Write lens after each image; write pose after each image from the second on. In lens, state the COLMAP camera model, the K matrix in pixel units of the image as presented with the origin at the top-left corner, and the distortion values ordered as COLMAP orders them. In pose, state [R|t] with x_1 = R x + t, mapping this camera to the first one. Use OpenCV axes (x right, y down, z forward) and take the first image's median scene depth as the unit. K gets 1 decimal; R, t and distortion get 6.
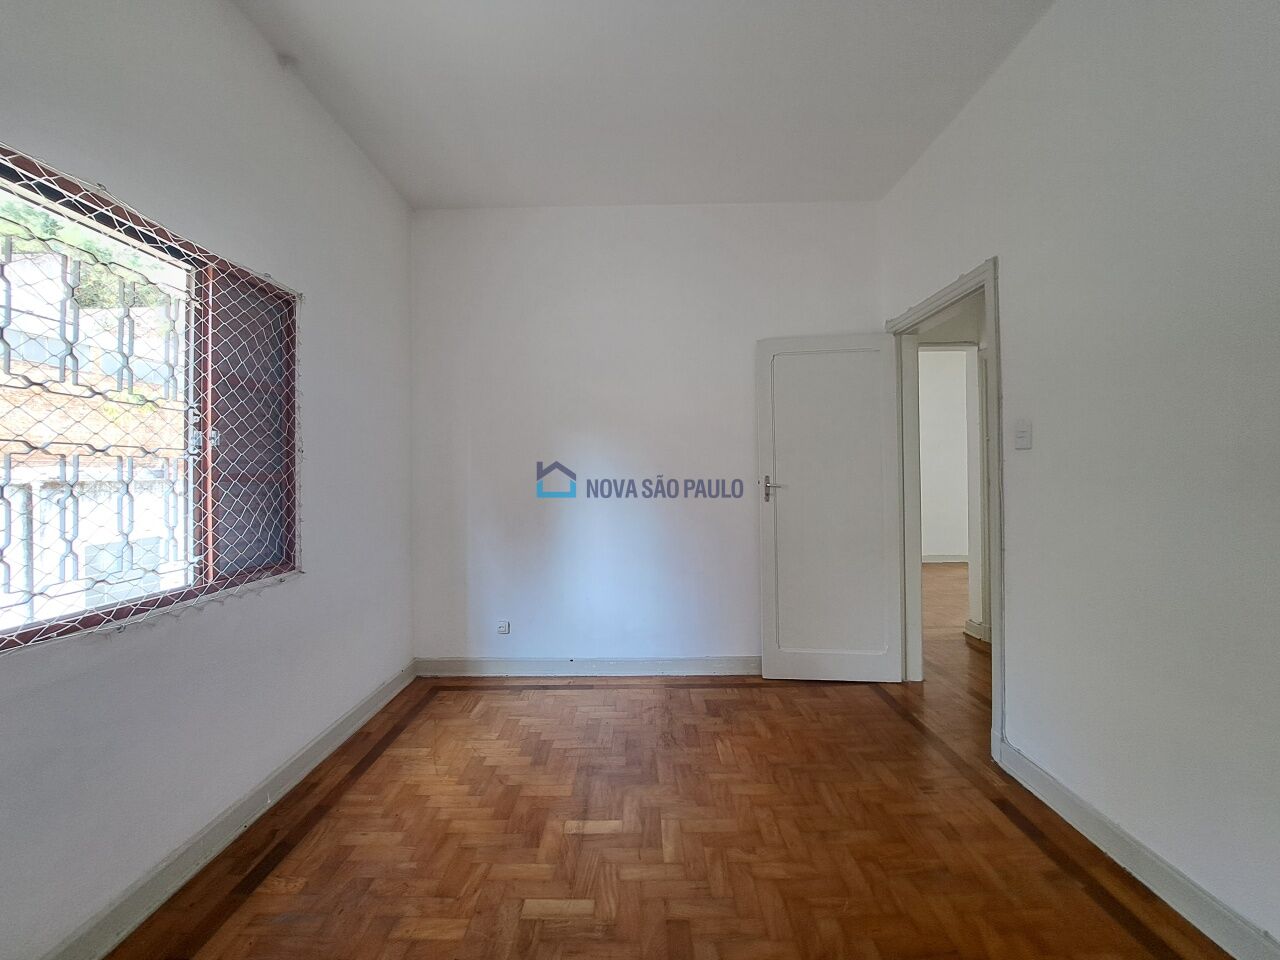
lens RADIAL K [[507.6, 0, 635.4], [0, 507.6, 472.0], [0, 0, 1]] dist [-0.016754, -0.000692]
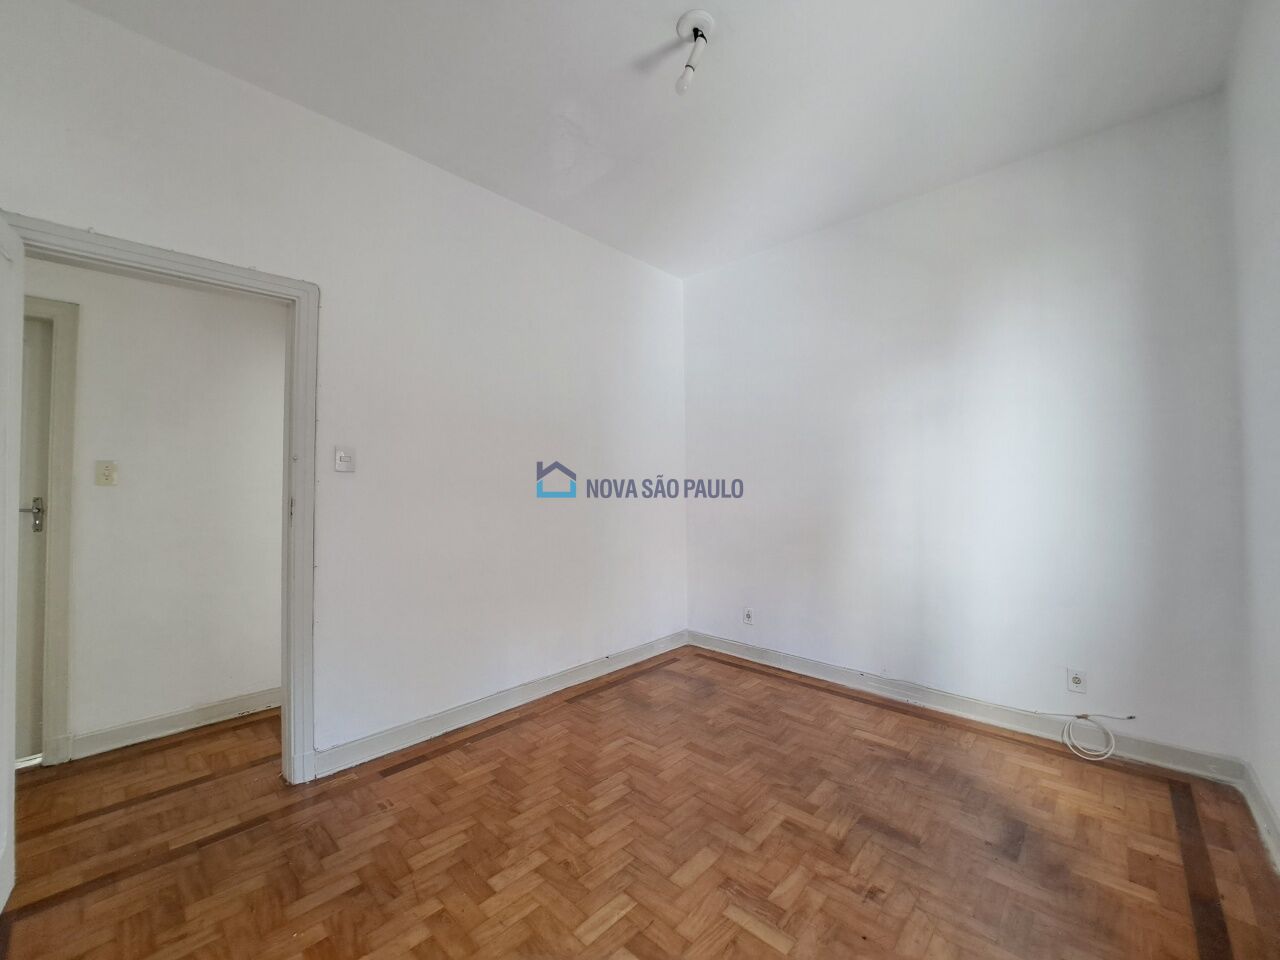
lens RADIAL K [[508.2, 0, 628.4], [0, 508.2, 483.3], [0, 0, 1]] dist [-0.019228, -0.000208]
pose [[-0.728117, 0.011638, 0.685354, -0.554794], [0.006866, 0.999930, -0.009686, -0.007136], [-0.685419, -0.002347, -0.728146, 1.600184]]
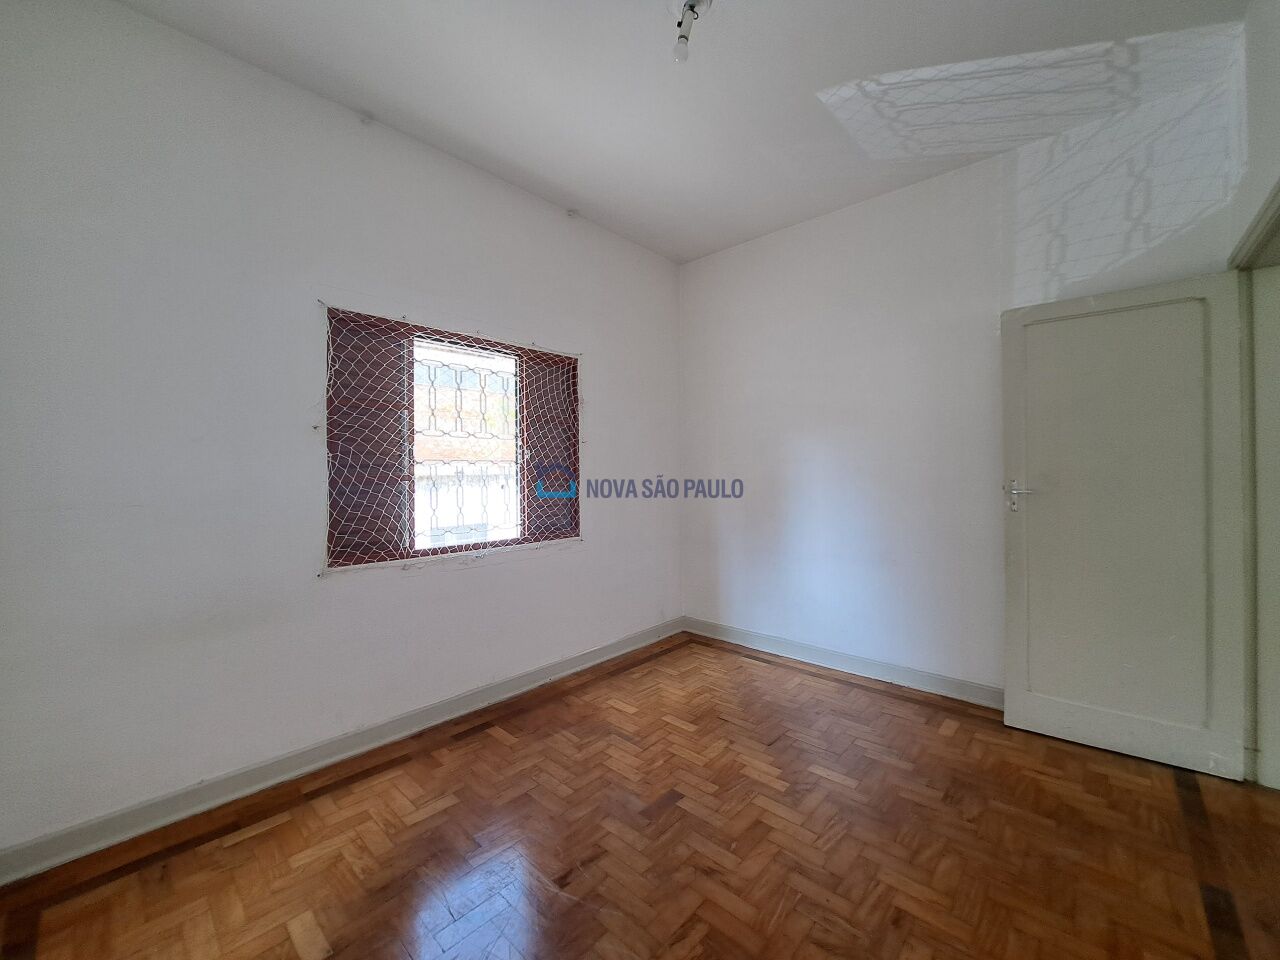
lens RADIAL K [[507.6, 0, 635.4], [0, 507.6, 472.0], [0, 0, 1]] dist [-0.016754, -0.000692]
pose [[0.743575, 0.000791, -0.668652, 0.608564], [0.006267, 0.999947, 0.008152, -0.015456], [0.668623, -0.010252, 0.743531, -0.062971]]
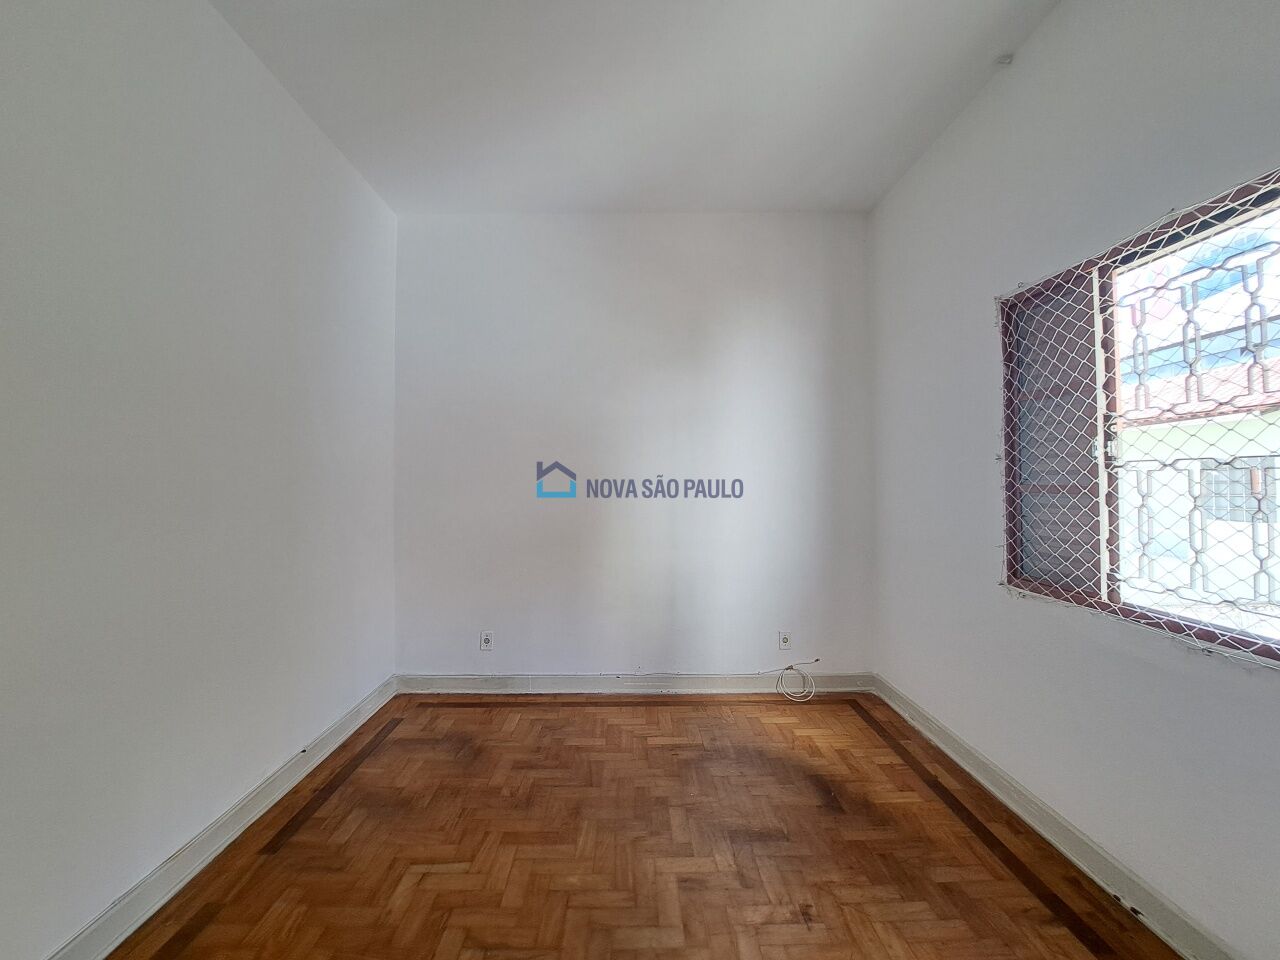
lens RADIAL K [[517.5, 0, 627.4], [0, 517.5, 471.0], [0, 0, 1]] dist [-0.015426, -0.000700]
pose [[-0.999891, 0.011933, -0.008684, 0.056079], [0.012111, 0.999712, -0.020711, -0.017431], [0.008434, -0.020814, -0.999748, 1.528082]]
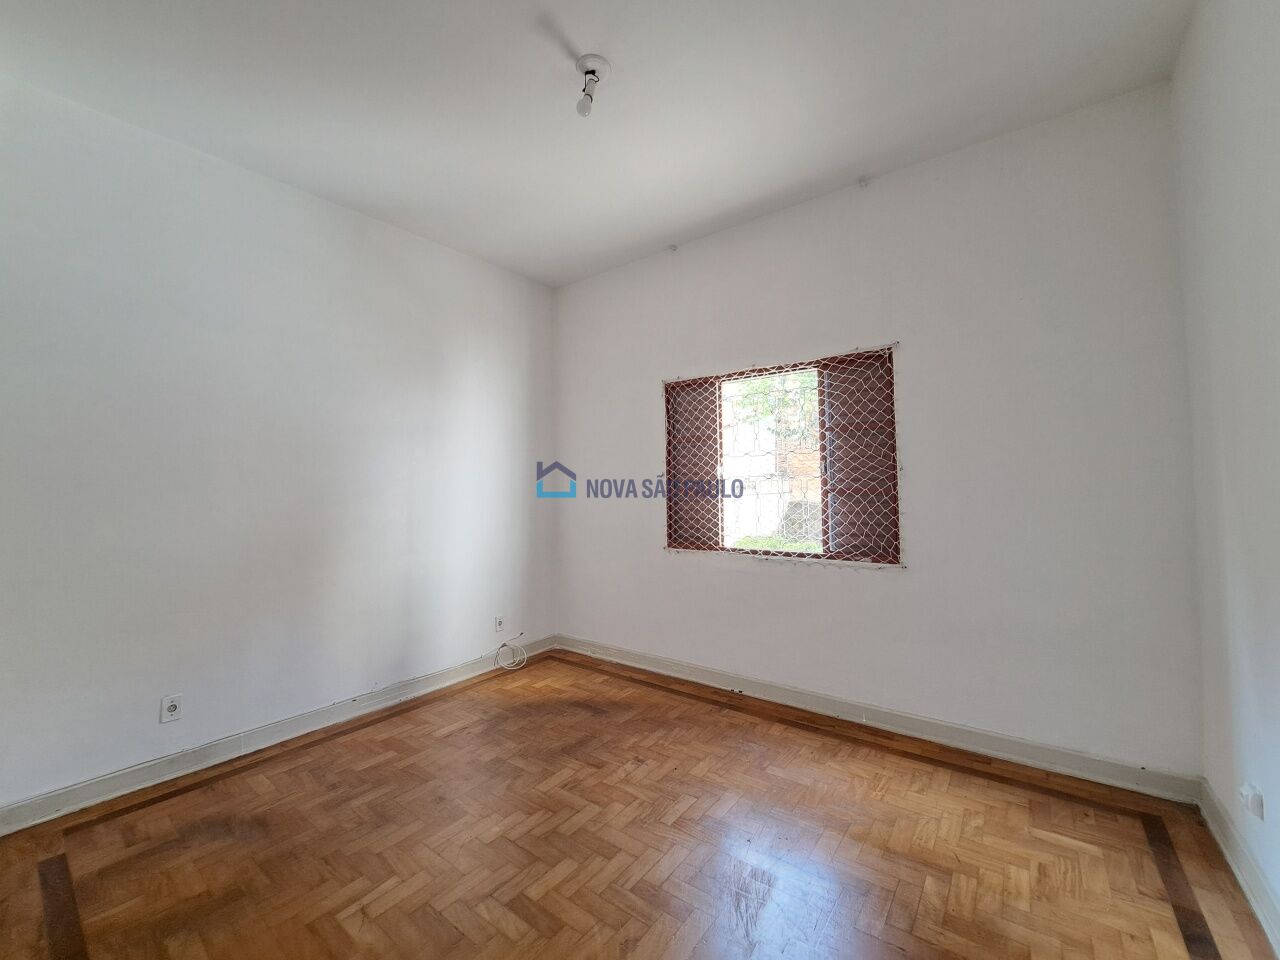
lens RADIAL K [[513.7, 0, 648.0], [0, 513.7, 476.5], [0, 0, 1]] dist [-0.019270, -0.000358]
pose [[-0.592530, 0.001889, -0.805546, 0.856352], [0.024382, 0.999581, -0.015590, -0.022479], [0.805179, -0.028879, -0.592328, 1.504909]]
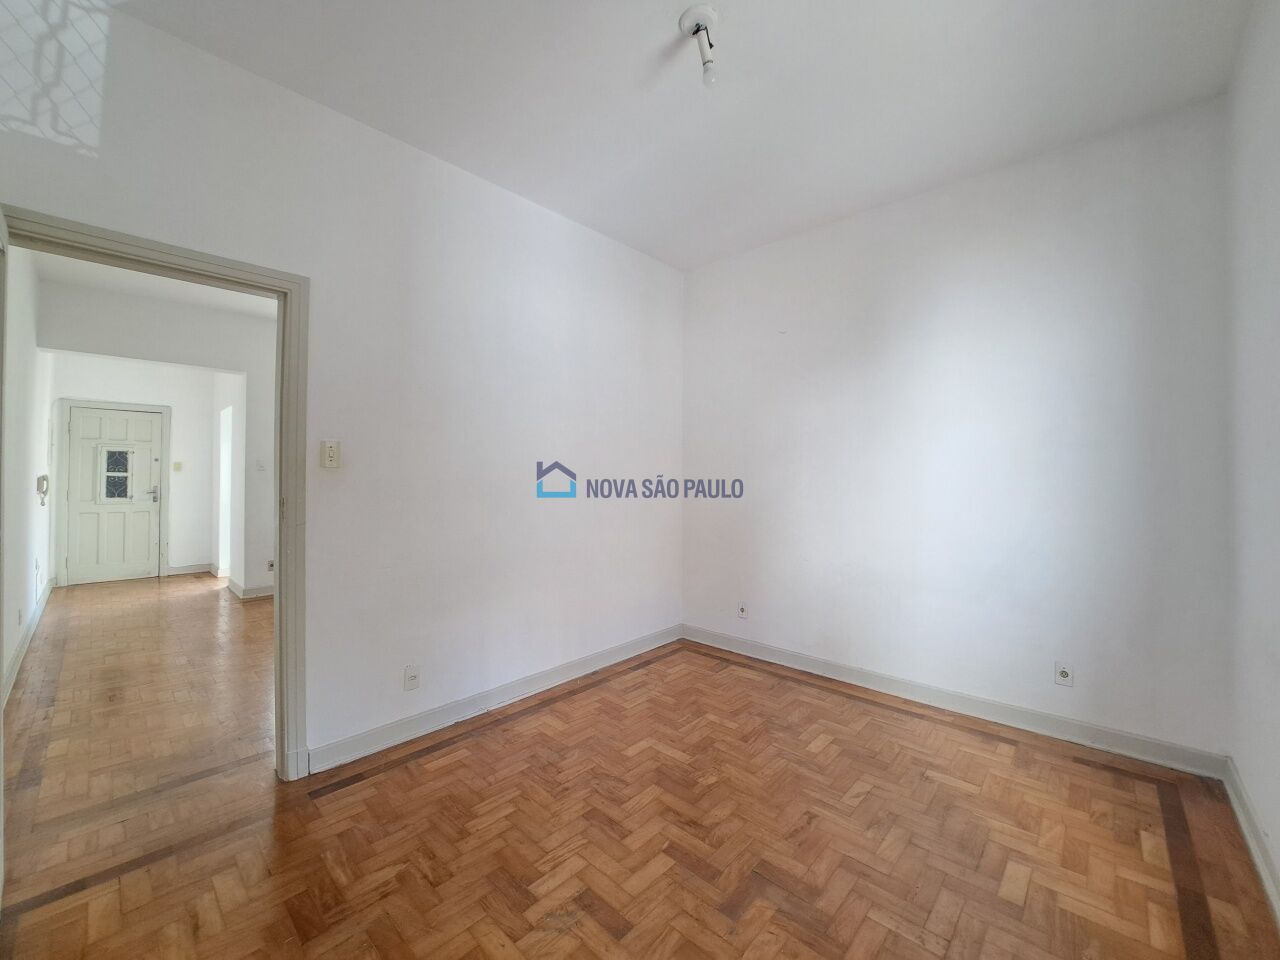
lens RADIAL K [[504.0, 0, 642.2], [0, 504.0, 470.2], [0, 0, 1]] dist [-0.014901, -0.000510]
pose [[-0.747495, 0.014875, 0.664101, -0.554976], [-0.000309, 0.999741, -0.022741, -0.007265], [-0.664268, -0.017204, -0.747297, 1.591965]]
